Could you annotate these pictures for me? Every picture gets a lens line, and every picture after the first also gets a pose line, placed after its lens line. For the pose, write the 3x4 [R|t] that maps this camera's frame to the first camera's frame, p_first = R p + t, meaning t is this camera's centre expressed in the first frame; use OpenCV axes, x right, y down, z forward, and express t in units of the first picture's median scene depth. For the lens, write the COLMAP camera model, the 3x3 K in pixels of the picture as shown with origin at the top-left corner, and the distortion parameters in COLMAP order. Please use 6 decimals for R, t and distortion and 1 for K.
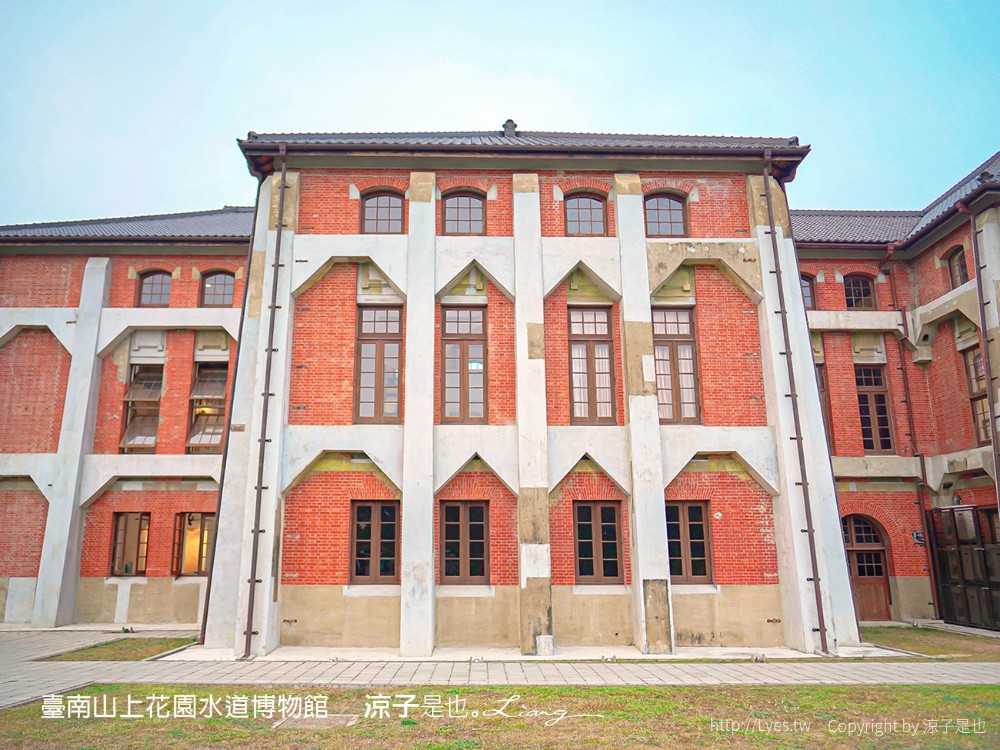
lens RADIAL K [[803.2, 0, 500.0], [0, 803.2, 375.0], [0, 0, 1]] dist [-0.021911, -0.001697]
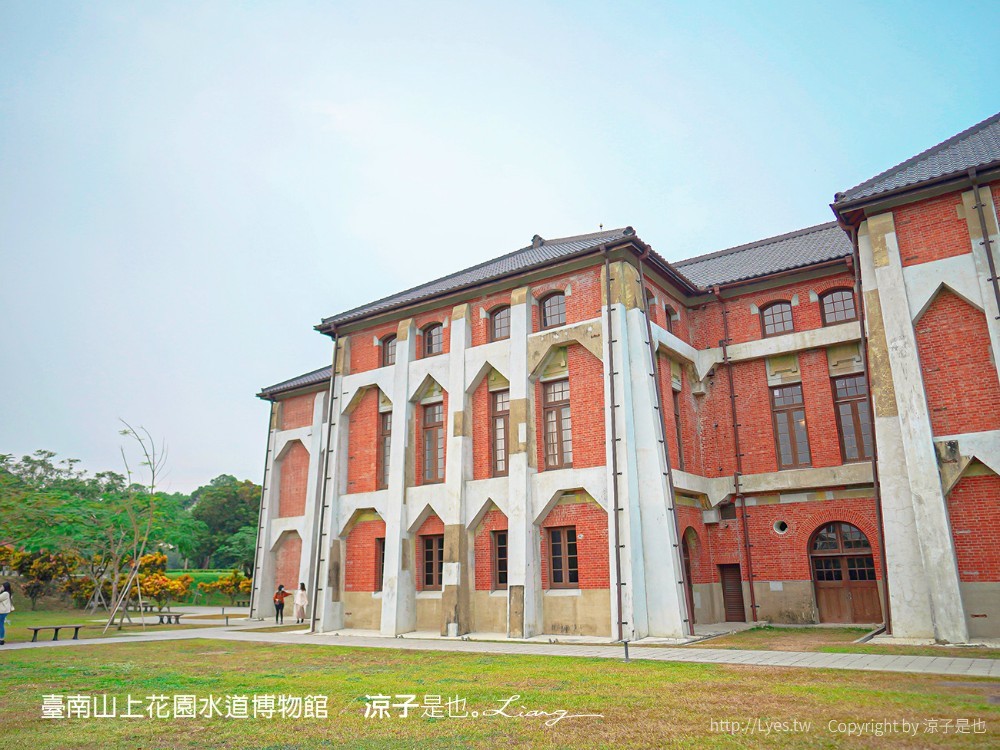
lens RADIAL K [[776.2, 0, 500.0], [0, 776.2, 375.0], [0, 0, 1]] dist [-0.000916, 0.002539]
pose [[0.803485, -0.167397, -0.571305, 0.934985], [0.156688, 0.985282, -0.068329, -0.021069], [0.574334, -0.034615, 0.817889, -0.117649]]
